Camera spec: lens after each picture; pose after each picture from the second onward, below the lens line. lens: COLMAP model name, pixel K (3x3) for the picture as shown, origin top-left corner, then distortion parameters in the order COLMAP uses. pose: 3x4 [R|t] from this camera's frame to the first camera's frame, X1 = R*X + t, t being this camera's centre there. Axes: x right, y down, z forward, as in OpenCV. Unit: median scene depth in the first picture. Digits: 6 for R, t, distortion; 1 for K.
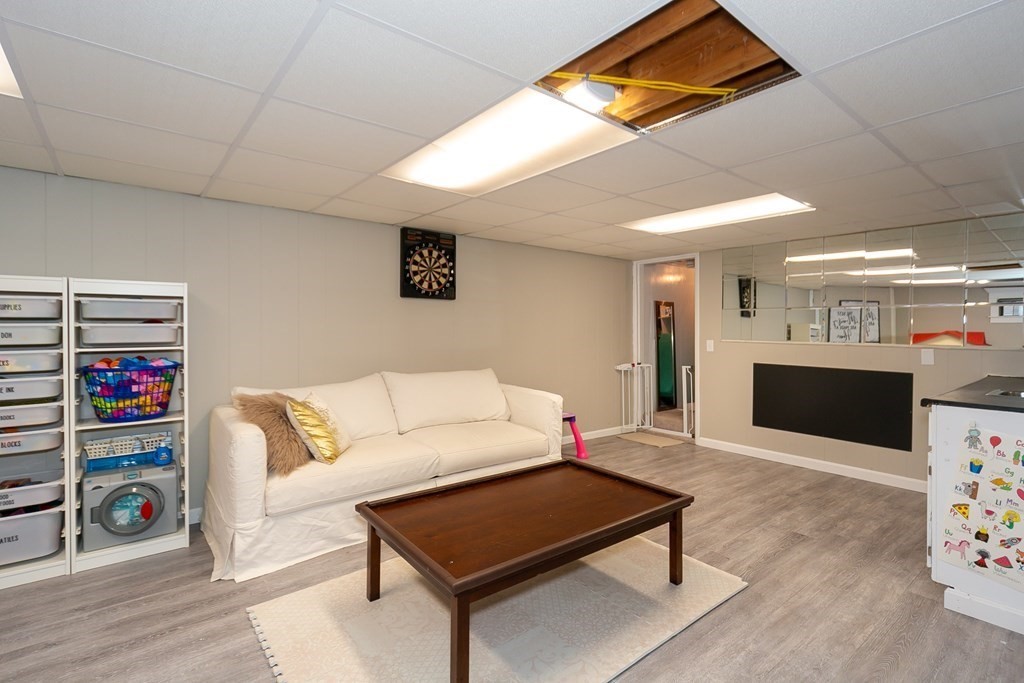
lens RADIAL K [[471.4, 0, 519.5], [0, 471.4, 322.3], [0, 0, 1]] dist [-0.004601, 0.000791]
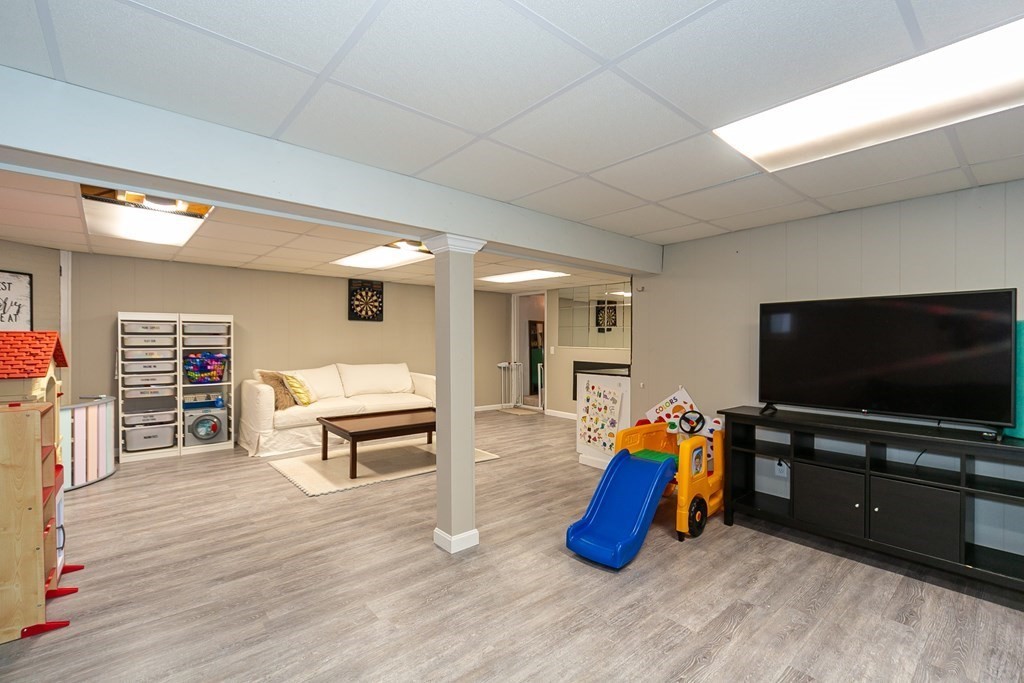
lens RADIAL K [[471.4, 0, 511.3], [0, 471.4, 343.1], [0, 0, 1]] dist [-0.004601, 0.000791]
pose [[0.999817, 0.002972, 0.018922, 0.446947], [-0.003344, 0.999801, 0.019644, -0.009593], [-0.018860, -0.019704, 0.999628, -1.044348]]
